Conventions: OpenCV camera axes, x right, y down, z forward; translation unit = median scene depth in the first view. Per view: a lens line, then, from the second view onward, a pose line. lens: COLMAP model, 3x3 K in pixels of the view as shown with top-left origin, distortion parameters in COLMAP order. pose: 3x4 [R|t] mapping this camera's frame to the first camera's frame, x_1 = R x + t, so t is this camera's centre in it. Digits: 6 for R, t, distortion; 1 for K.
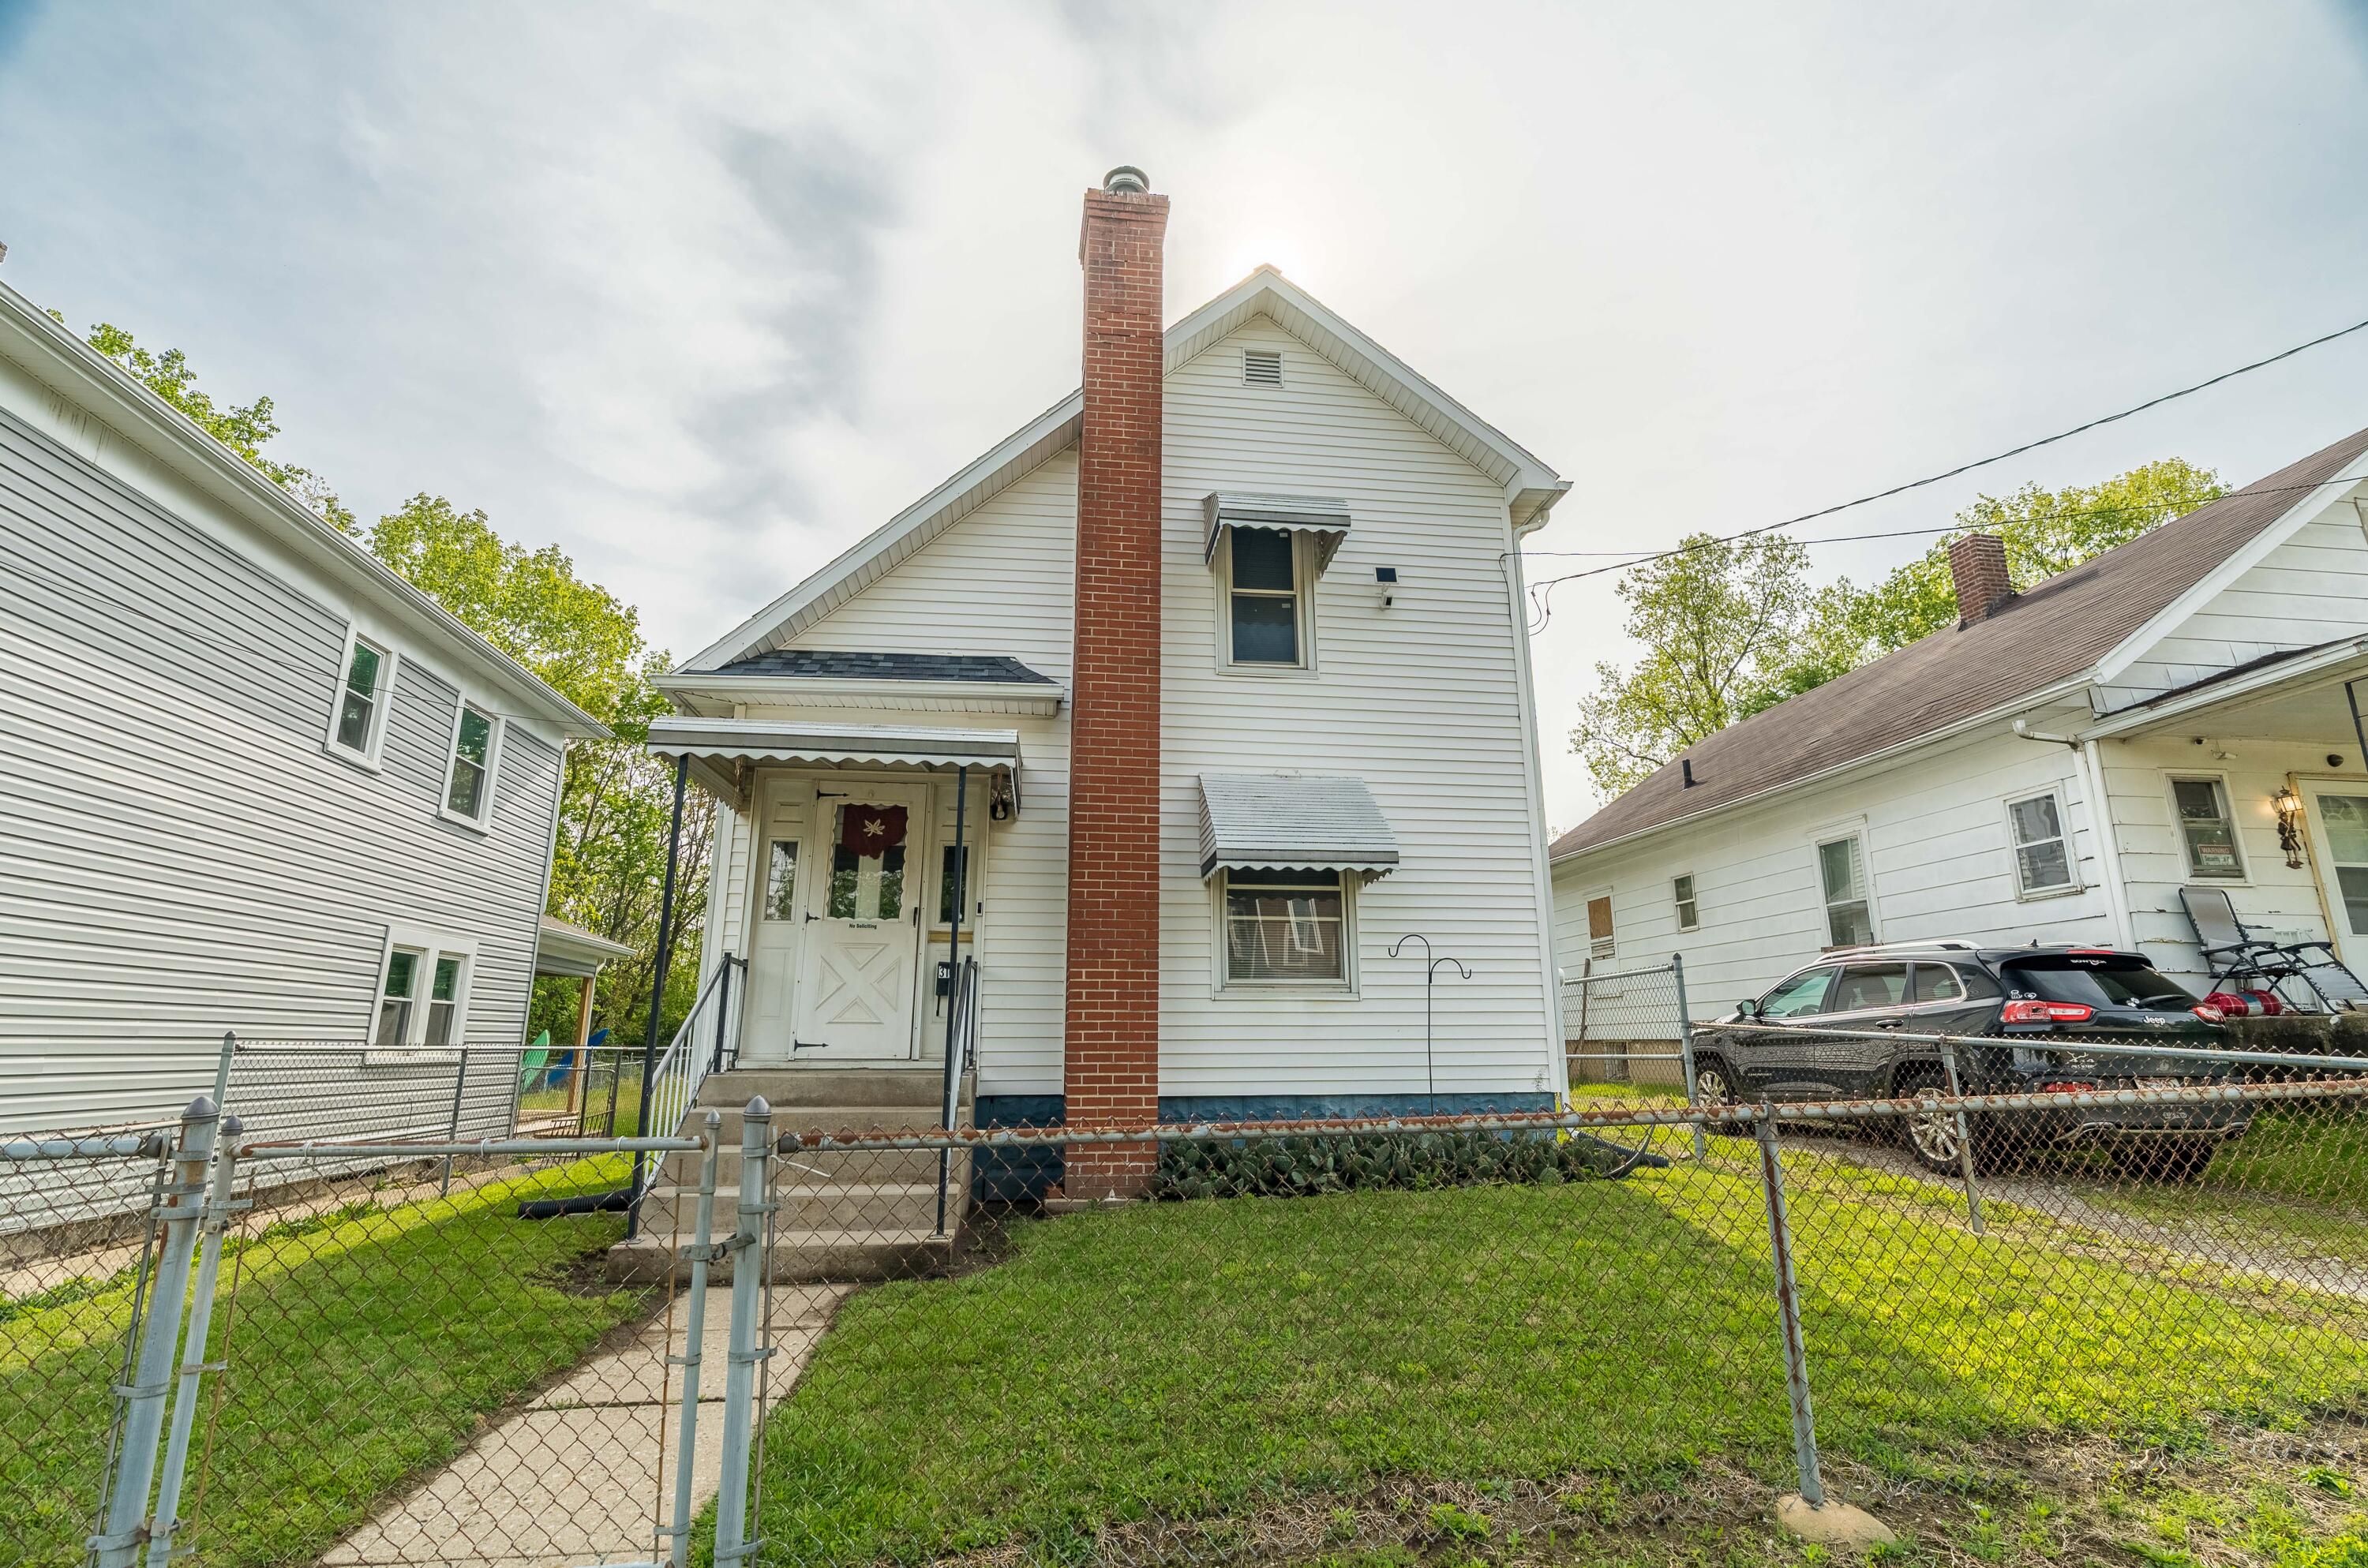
lens RADIAL K [[1081.1, 0, 1189.9], [0, 1081.1, 779.8], [0, 0, 1]] dist [-0.013681, 0.006207]
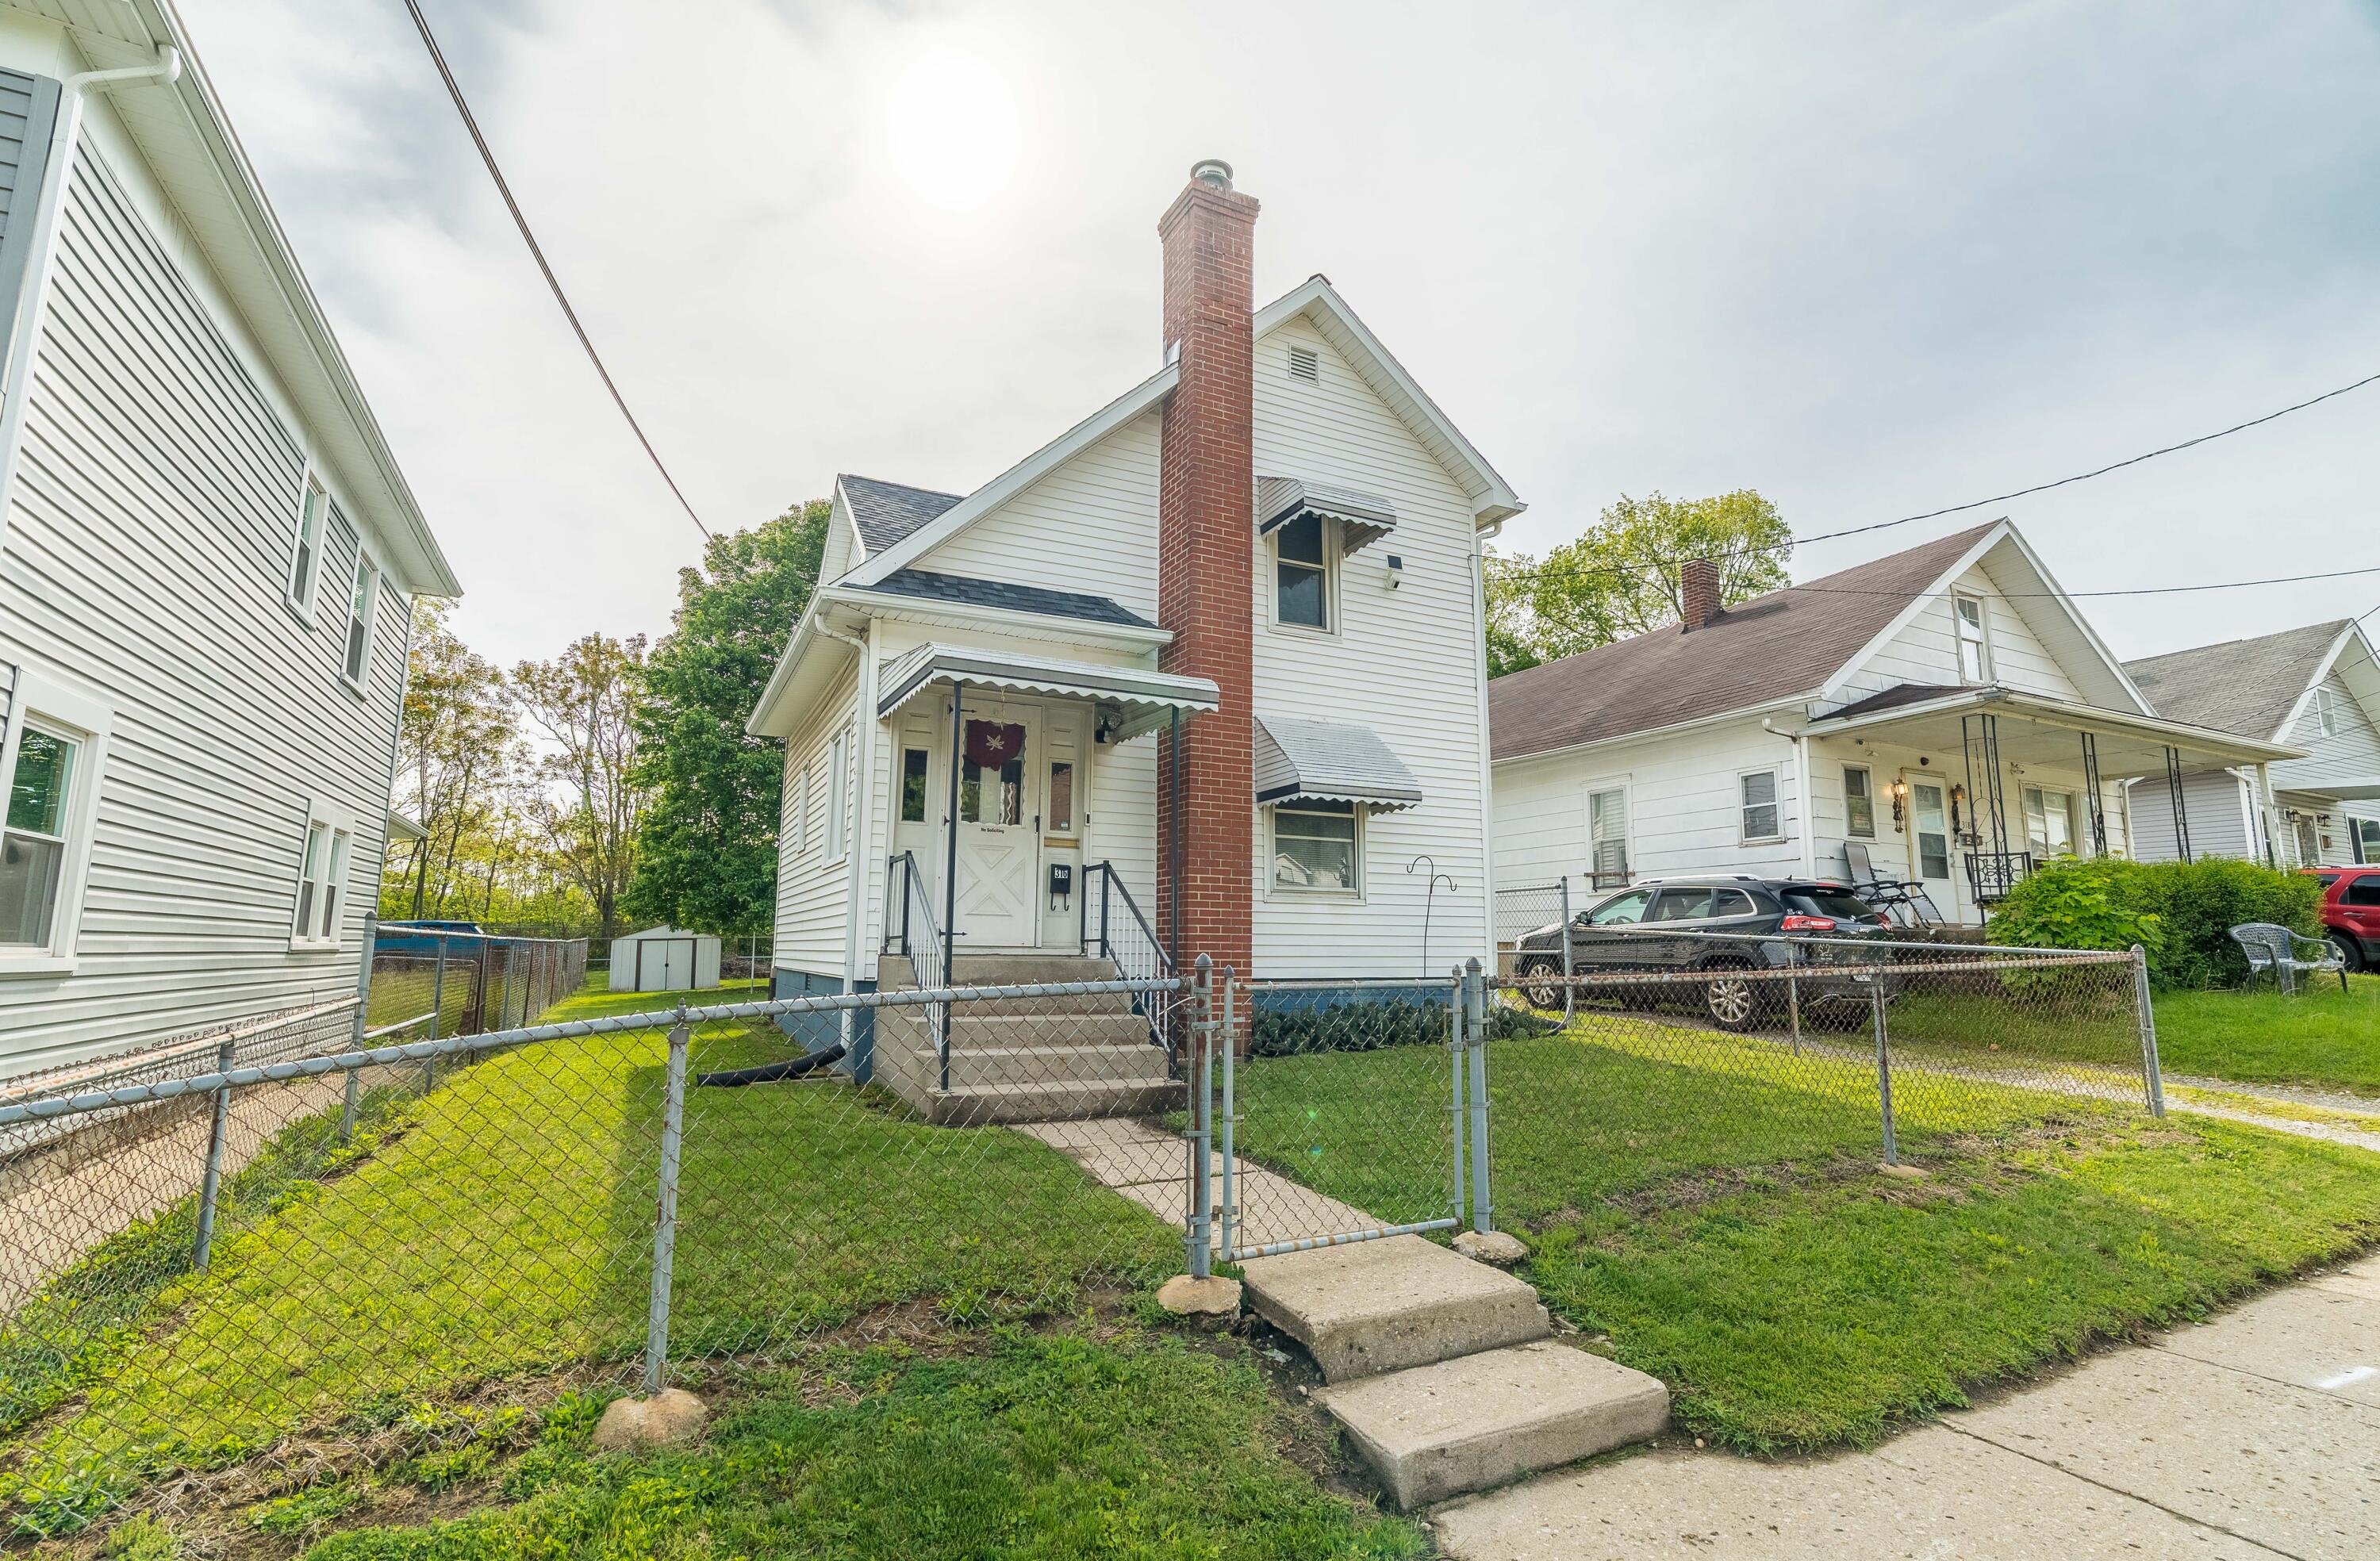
lens RADIAL K [[1094.4, 0, 1201.6], [0, 1094.4, 784.4], [0, 0, 1]] dist [-0.011716, 0.009720]
pose [[0.944121, 0.058415, 0.324382, -0.431107], [-0.088379, 0.992996, 0.078409, -0.019069], [-0.317530, -0.102696, 0.942671, -0.127297]]
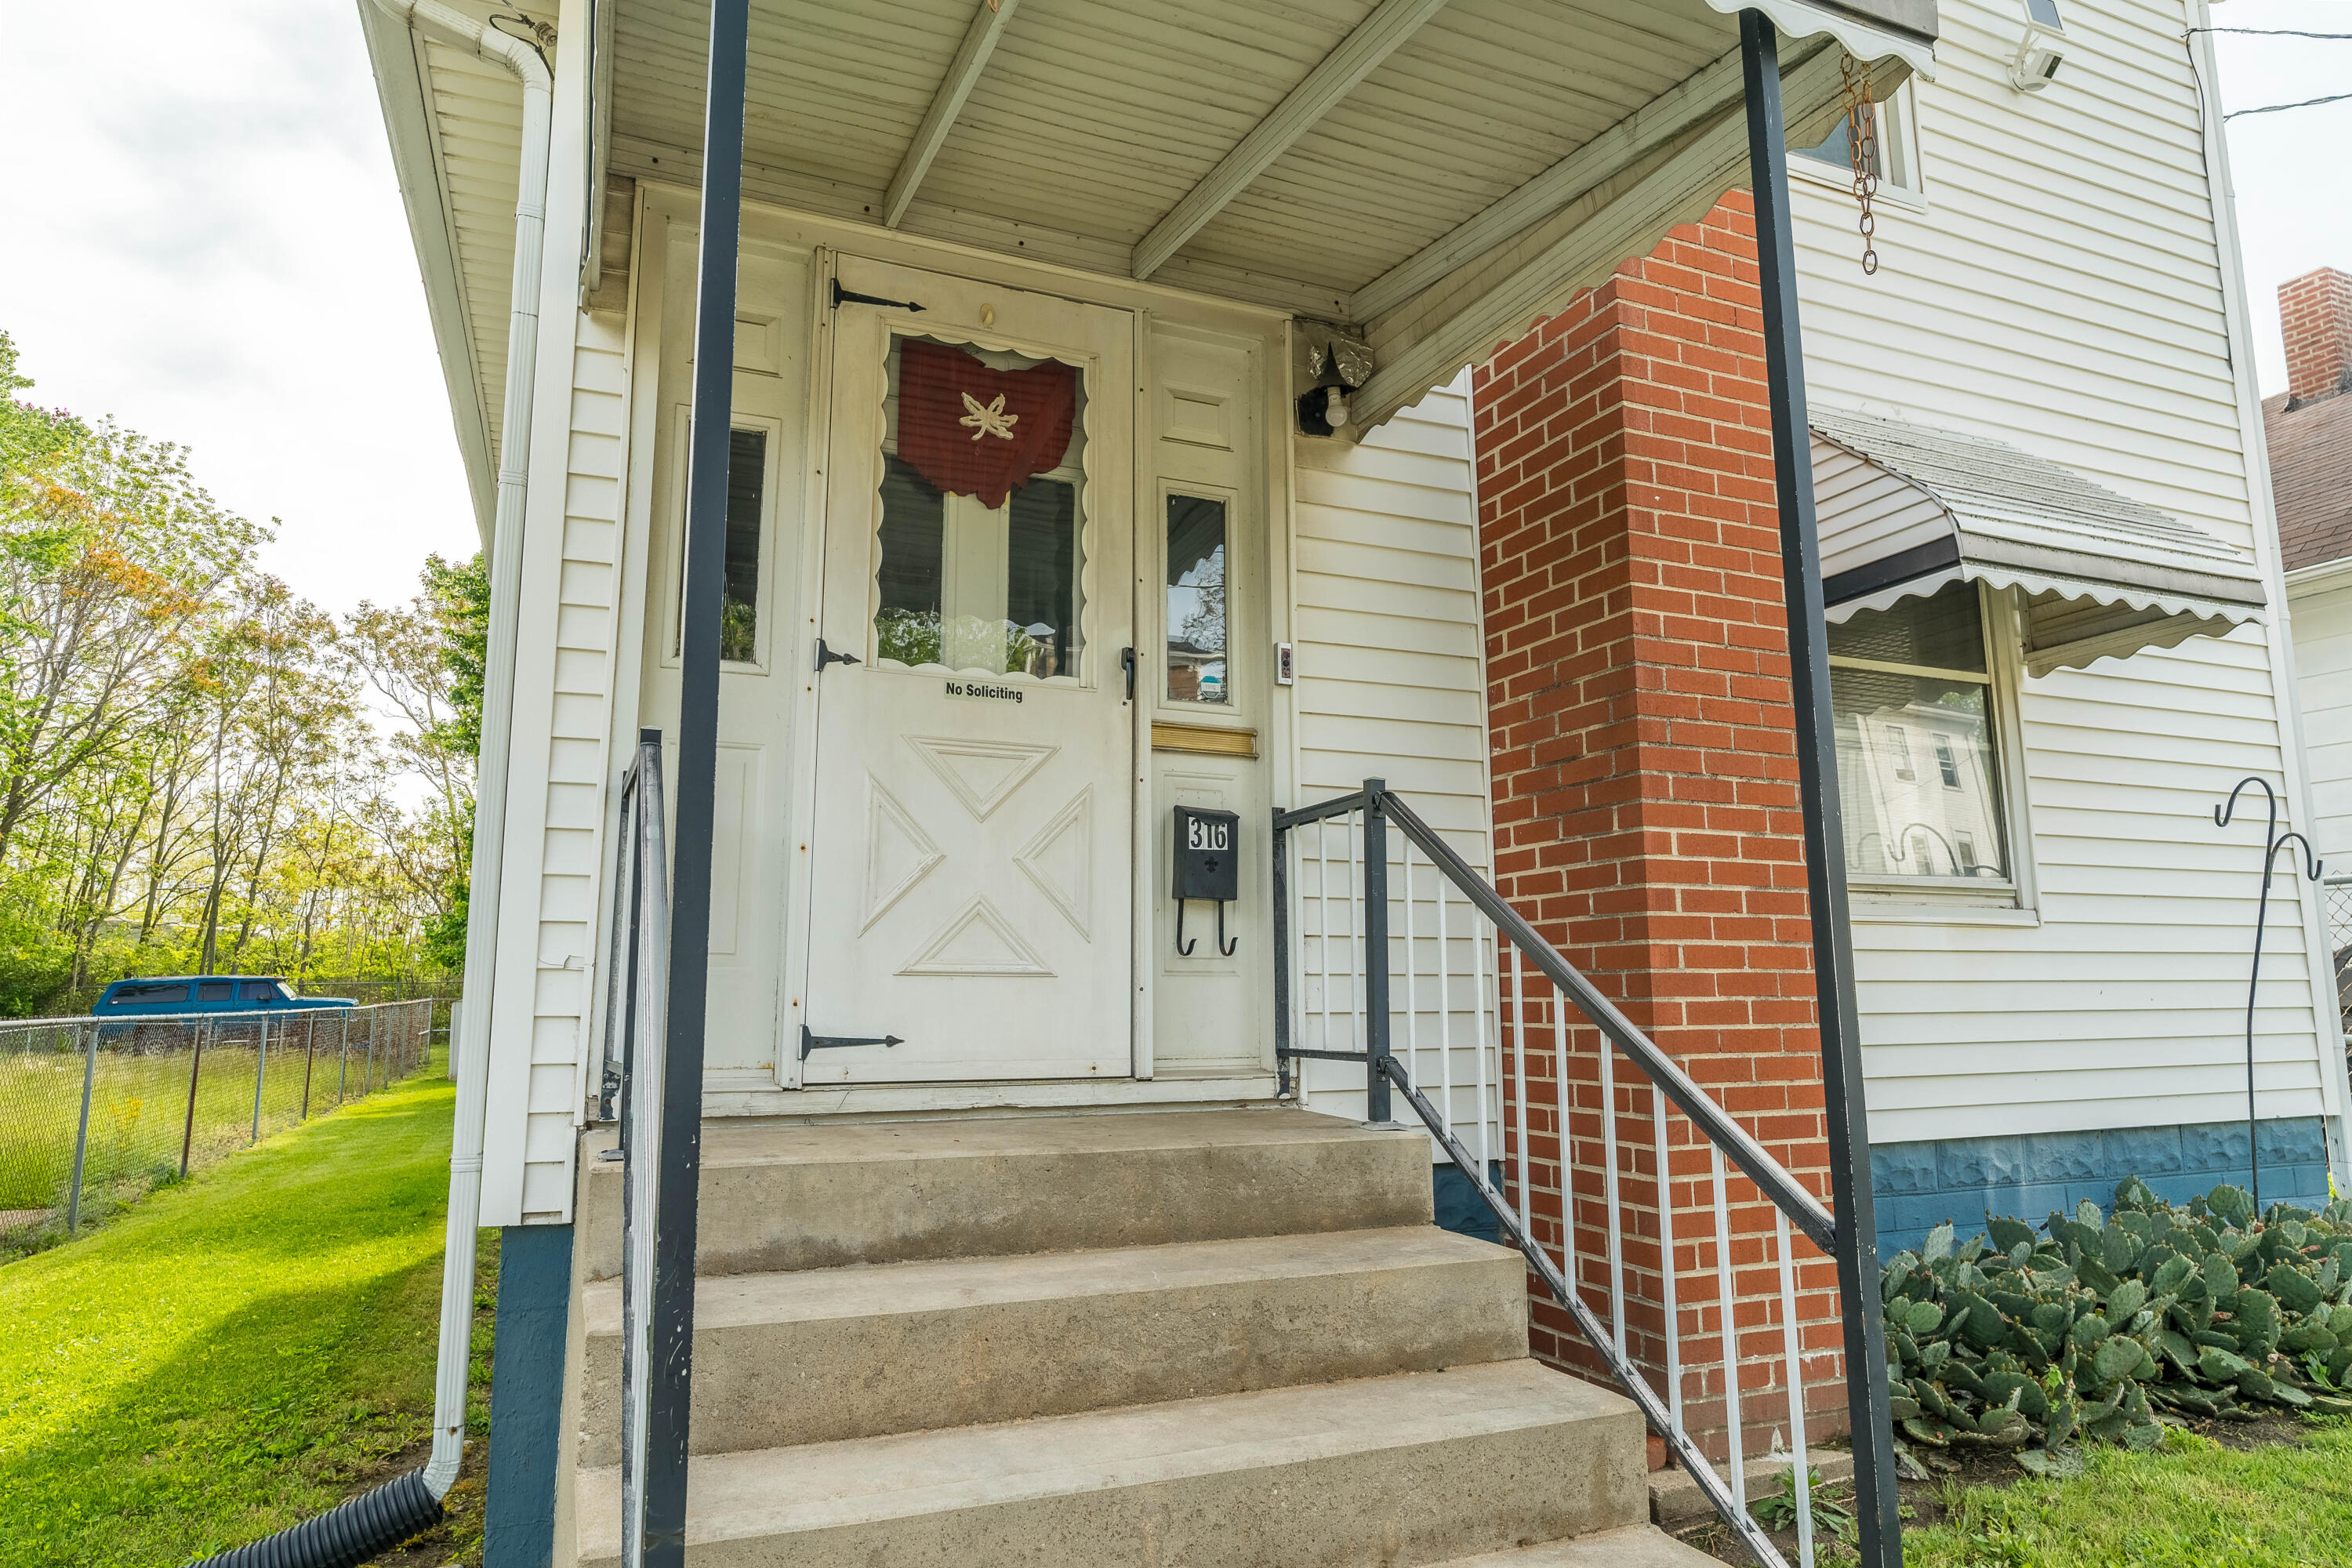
lens RADIAL K [[1434.6, 0, 1194.6], [0, 1434.6, 776.5], [0, 0, 1]] dist [-0.005363, -0.000428]
pose [[0.965735, 0.038613, 0.256642, -0.324352], [-0.061442, 0.994774, 0.081539, 0.111288], [-0.252153, -0.094514, 0.963061, 0.502575]]
